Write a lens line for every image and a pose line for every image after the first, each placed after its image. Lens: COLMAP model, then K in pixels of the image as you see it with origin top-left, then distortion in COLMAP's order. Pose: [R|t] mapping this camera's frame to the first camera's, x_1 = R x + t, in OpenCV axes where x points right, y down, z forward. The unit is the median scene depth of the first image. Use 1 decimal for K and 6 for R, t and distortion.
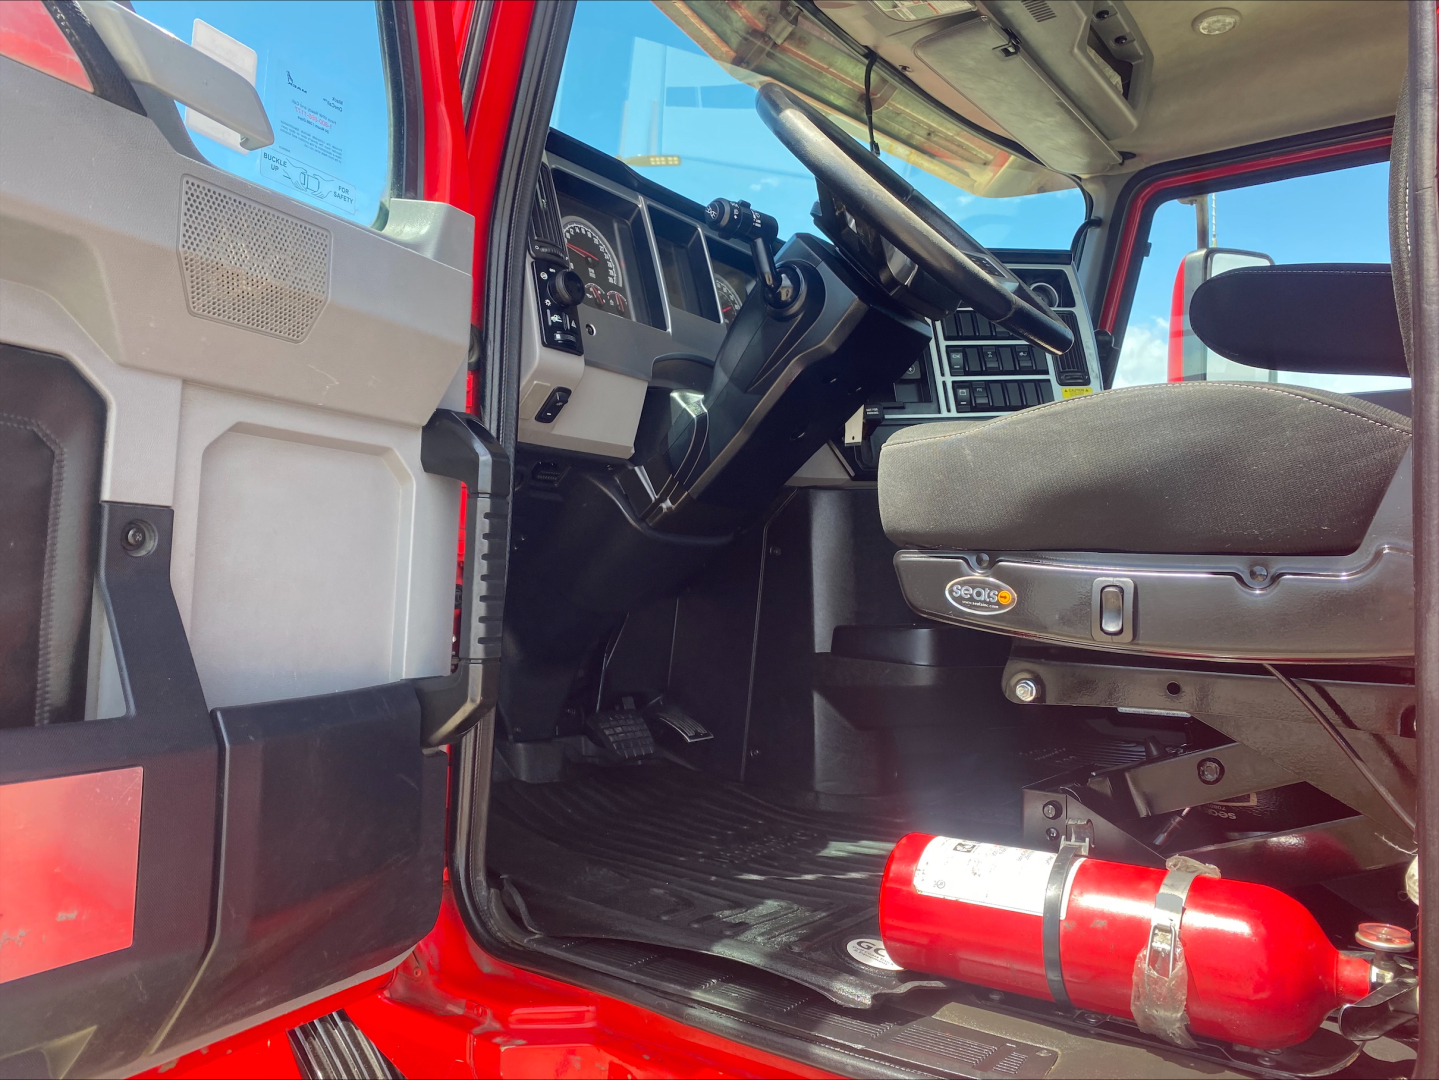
lens RADIAL K [[1100.0, 0, 723.8], [0, 1100.0, 537.2], [0, 0, 1]] dist [0.039423, -0.037565]
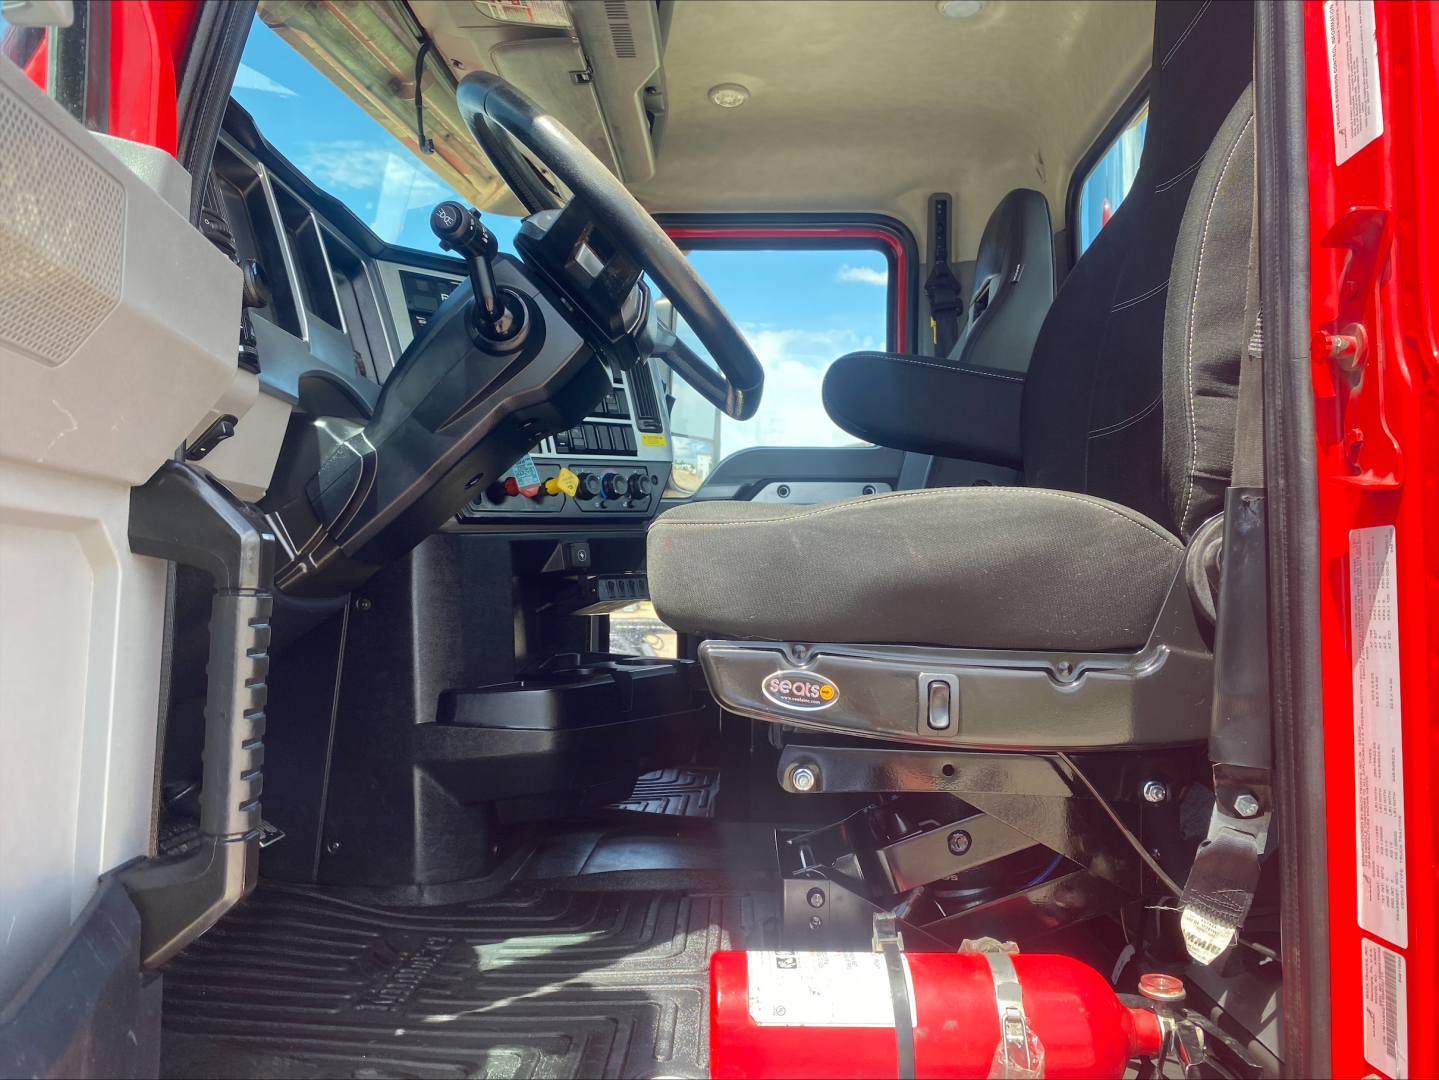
lens RADIAL K [[1100.0, 0, 721.6], [0, 1100.0, 546.8], [0, 0, 1]] dist [0.039423, -0.037565]
pose [[0.834155, 0.016330, 0.551289, -0.280127], [-0.021123, 0.999774, 0.002346, -0.057602], [-0.551126, -0.013602, 0.834311, 0.202777]]
